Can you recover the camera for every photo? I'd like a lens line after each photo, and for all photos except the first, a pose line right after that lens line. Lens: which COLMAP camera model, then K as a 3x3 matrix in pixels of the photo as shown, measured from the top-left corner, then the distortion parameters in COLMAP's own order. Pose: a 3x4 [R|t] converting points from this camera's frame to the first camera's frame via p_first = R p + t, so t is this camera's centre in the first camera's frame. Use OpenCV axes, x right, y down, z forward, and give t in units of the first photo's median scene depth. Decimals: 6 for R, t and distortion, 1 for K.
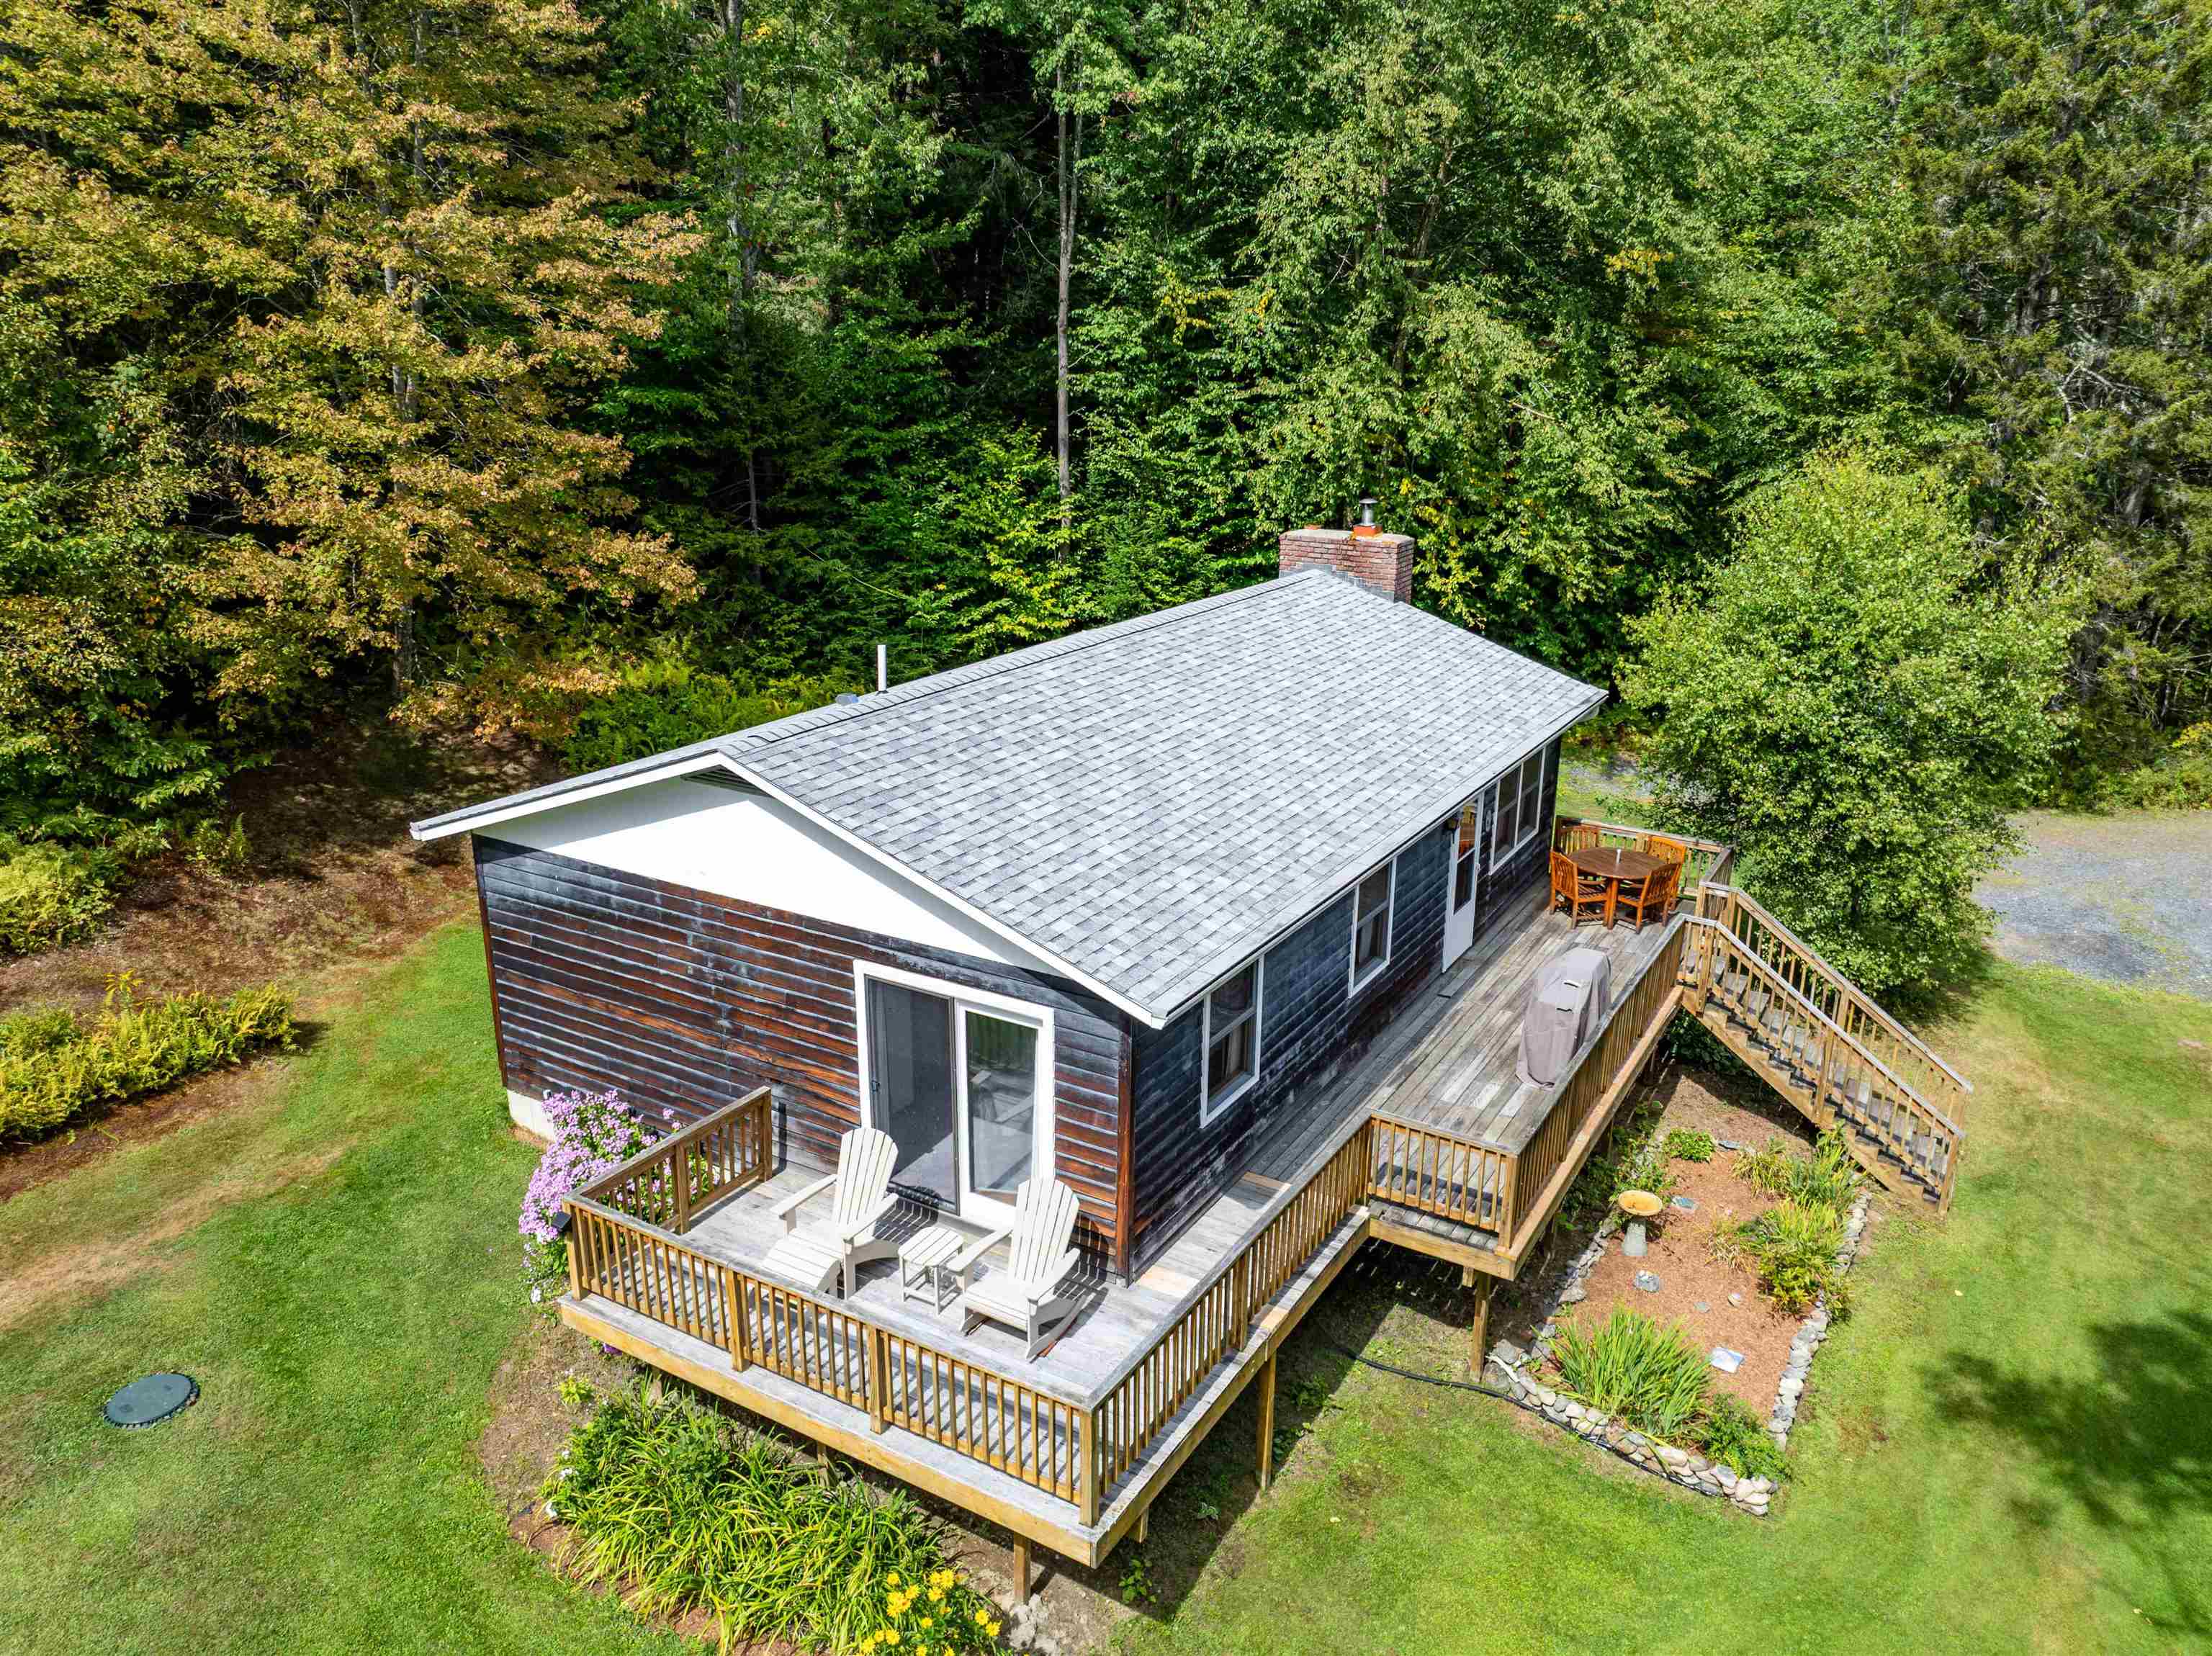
lens RADIAL K [[1574.3, 0, 1105.3], [0, 1574.3, 834.0], [0, 0, 1]] dist [-0.043854, 0.020897]
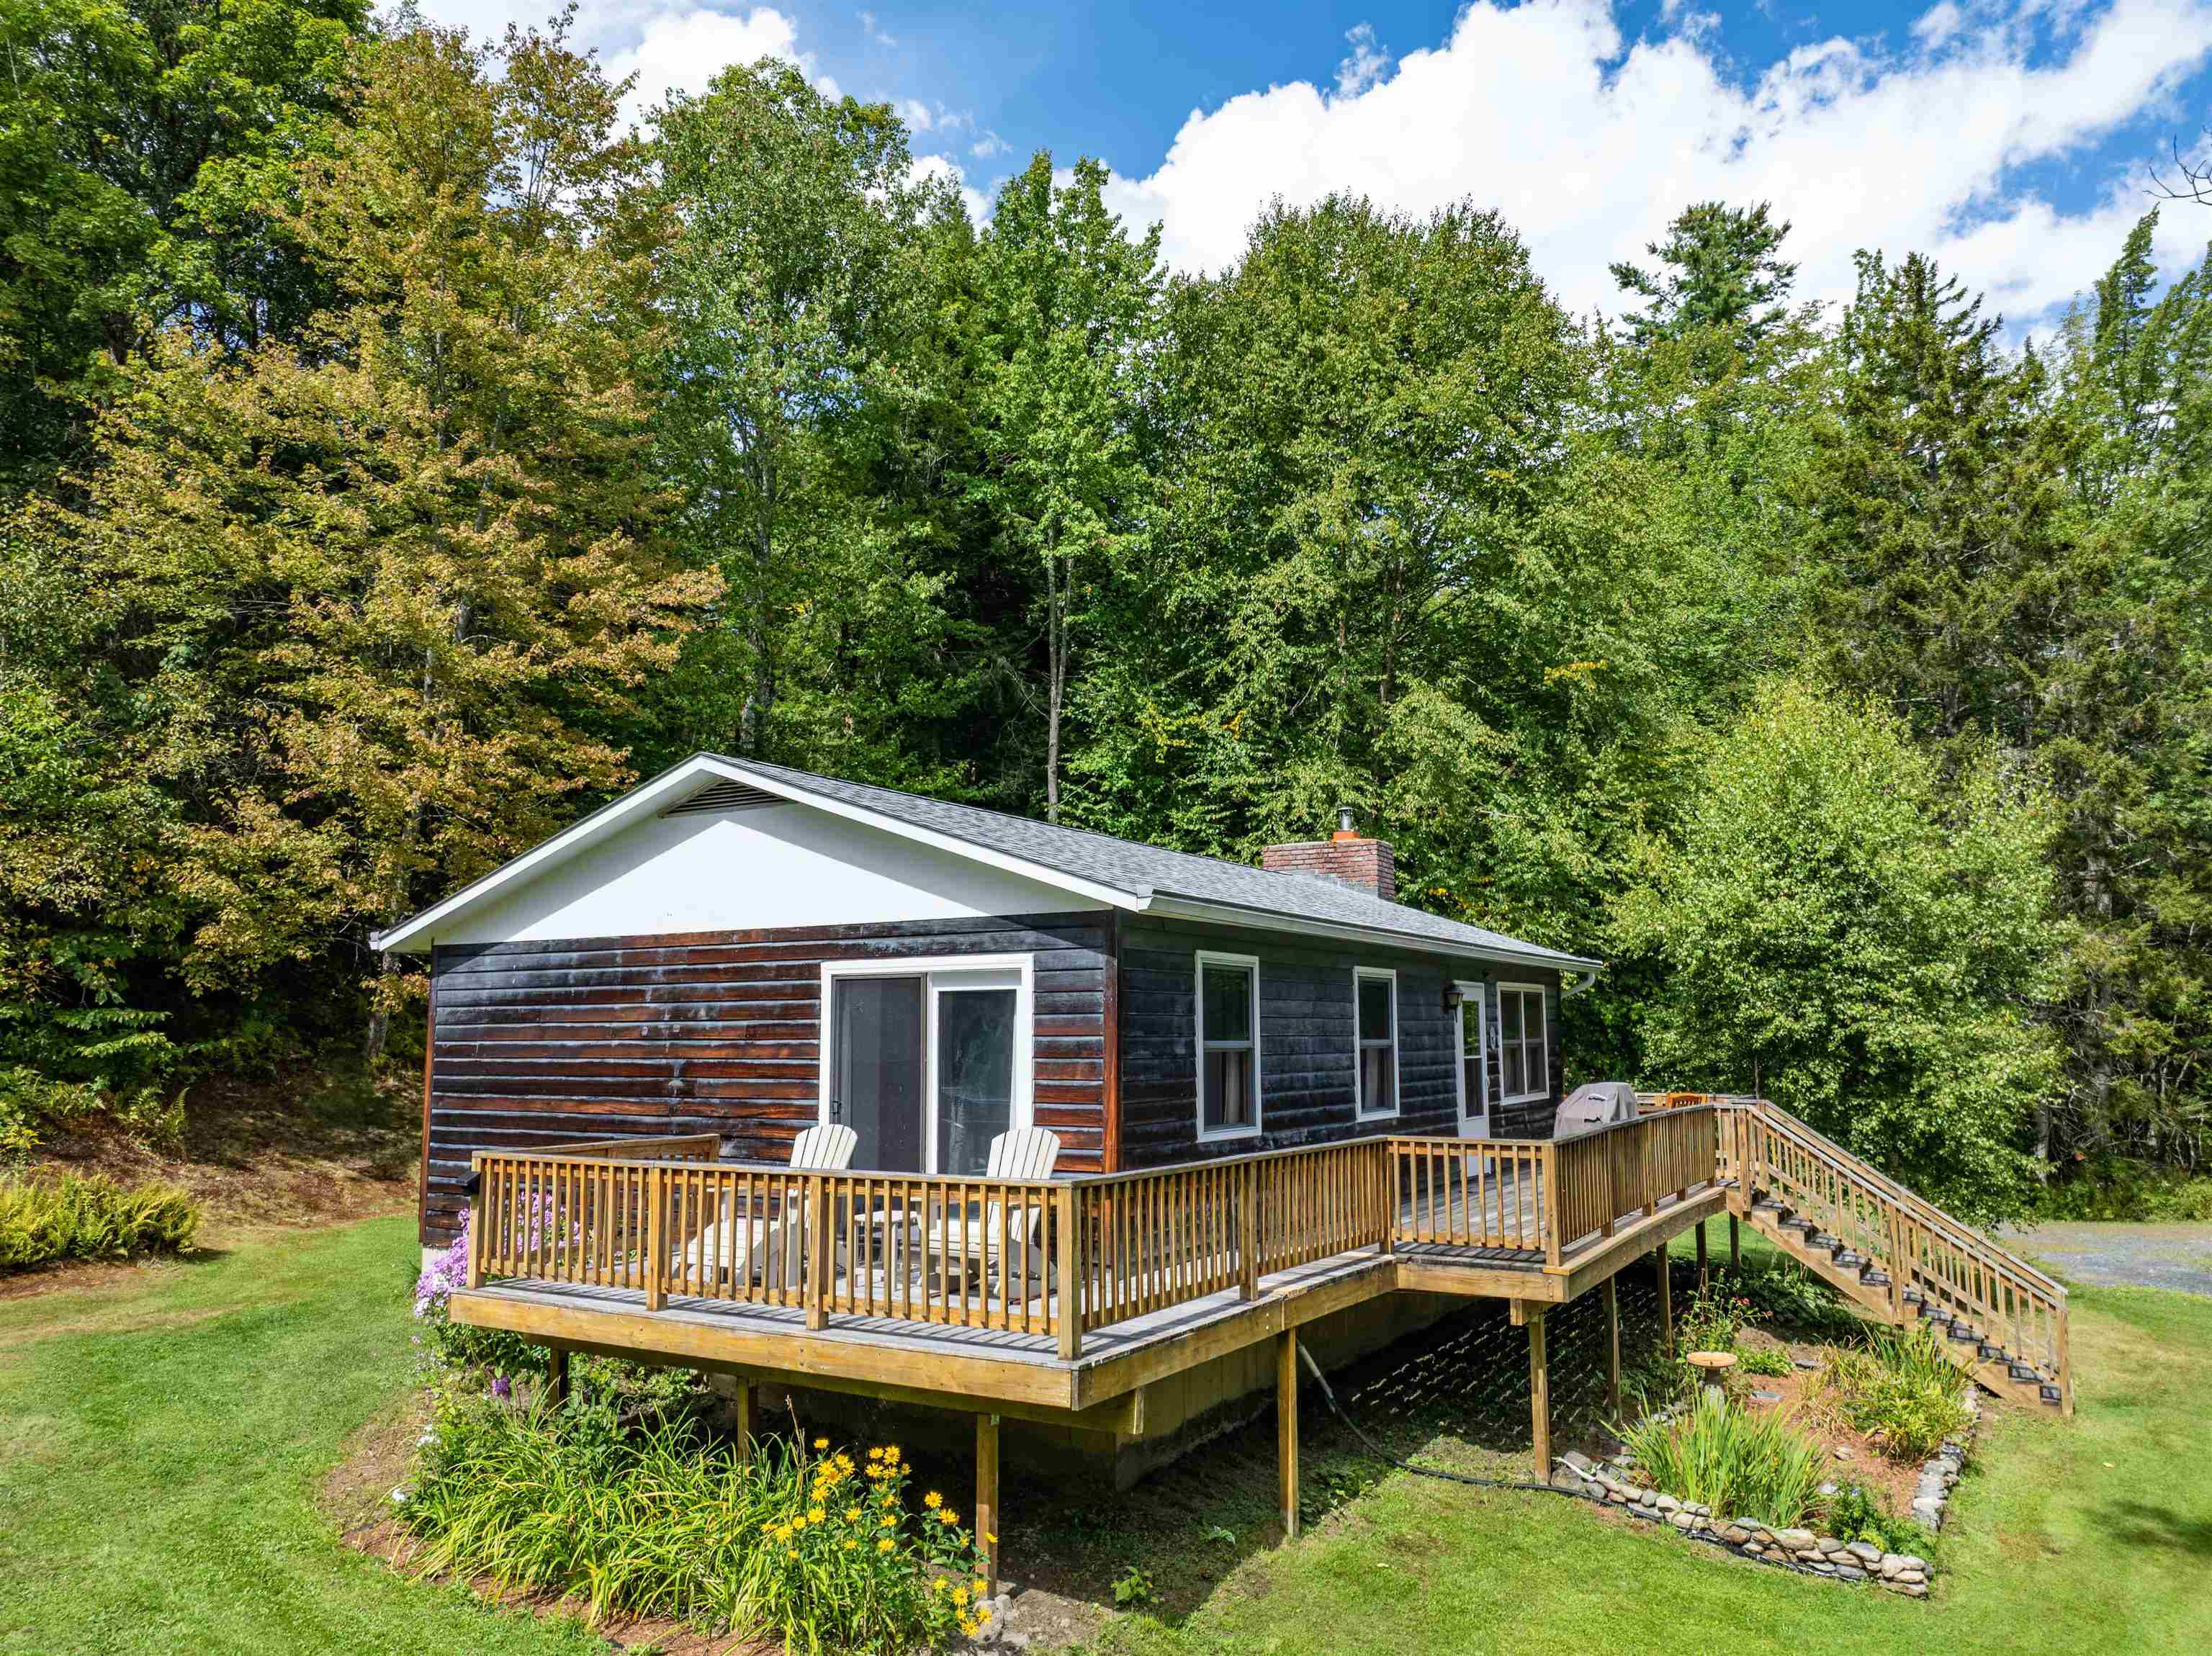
lens RADIAL K [[1574.3, 0, 1102.0], [0, 1574.3, 826.2], [0, 0, 1]] dist [-0.043854, 0.020897]
pose [[0.999938, -0.009880, 0.005075, 0.003297], [0.011101, 0.903884, -0.427635, 0.371781], [-0.000362, 0.427665, 0.903937, 0.104550]]
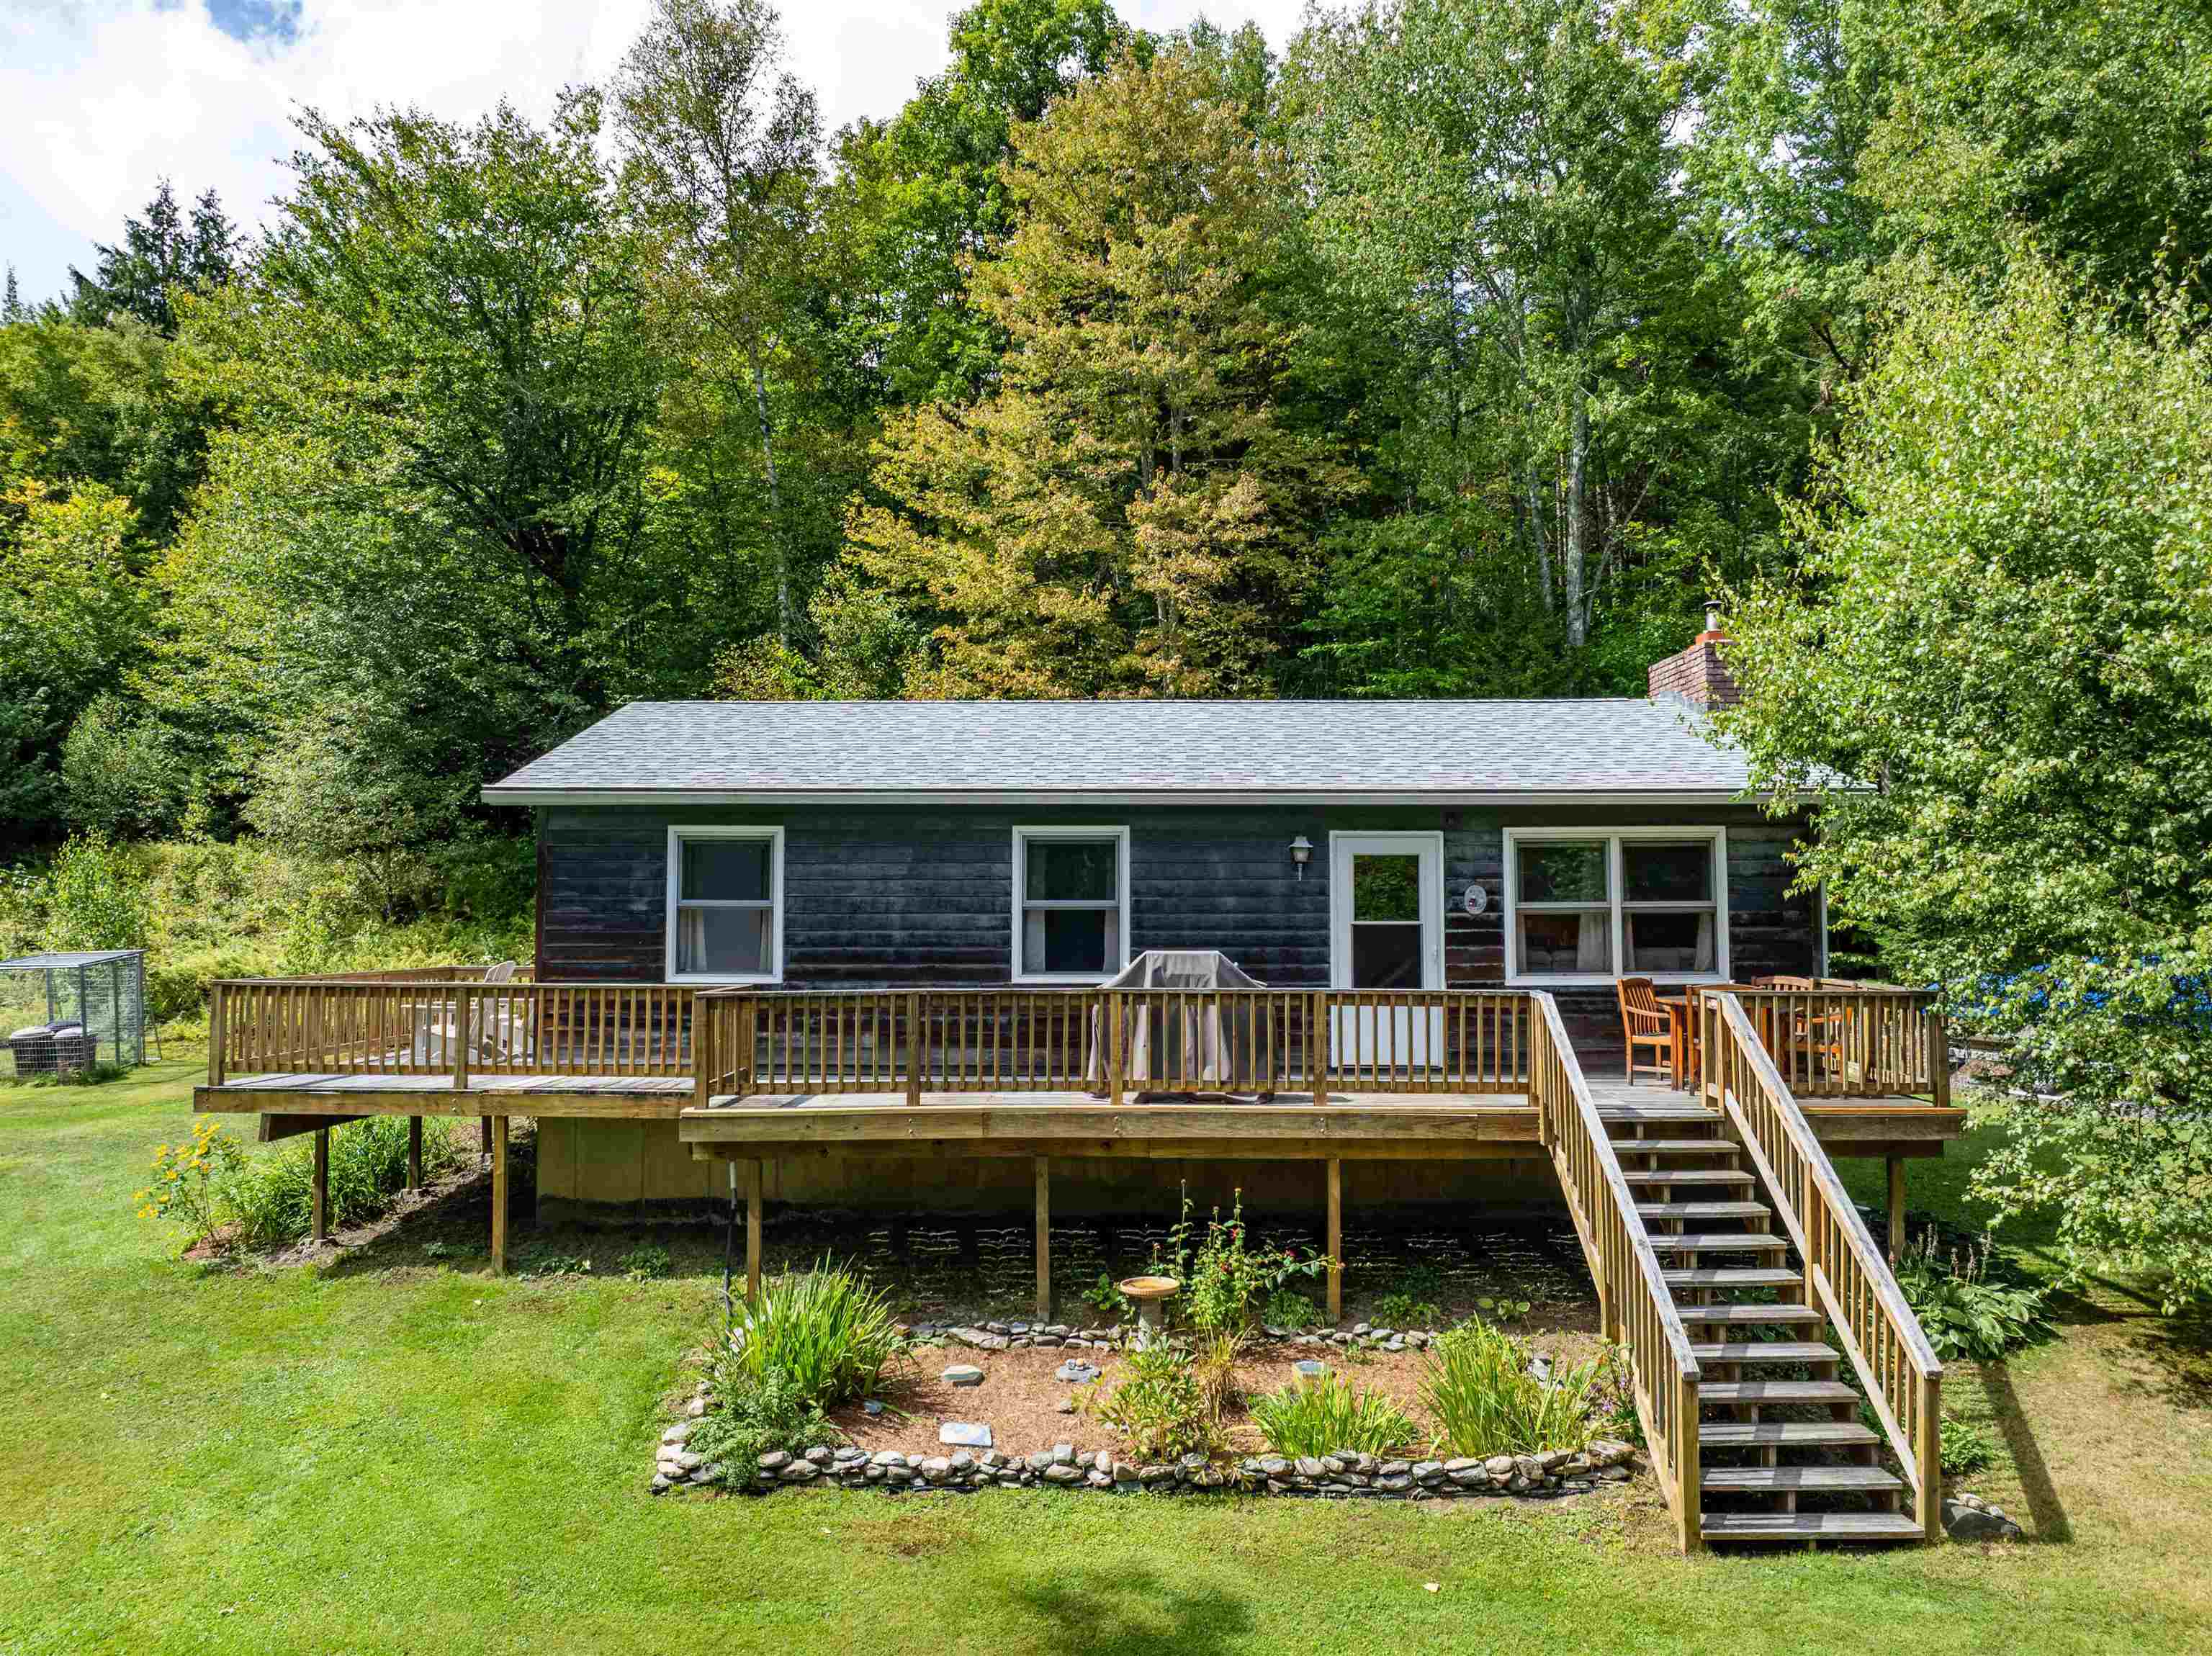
lens RADIAL K [[1574.3, 0, 1109.7], [0, 1574.3, 817.7], [0, 0, 1]] dist [-0.043854, 0.020897]
pose [[0.513189, -0.041544, -0.857269, 1.073459], [-0.256306, 0.945832, -0.199269, 0.200455], [0.819112, 0.321986, 0.474743, 0.632207]]
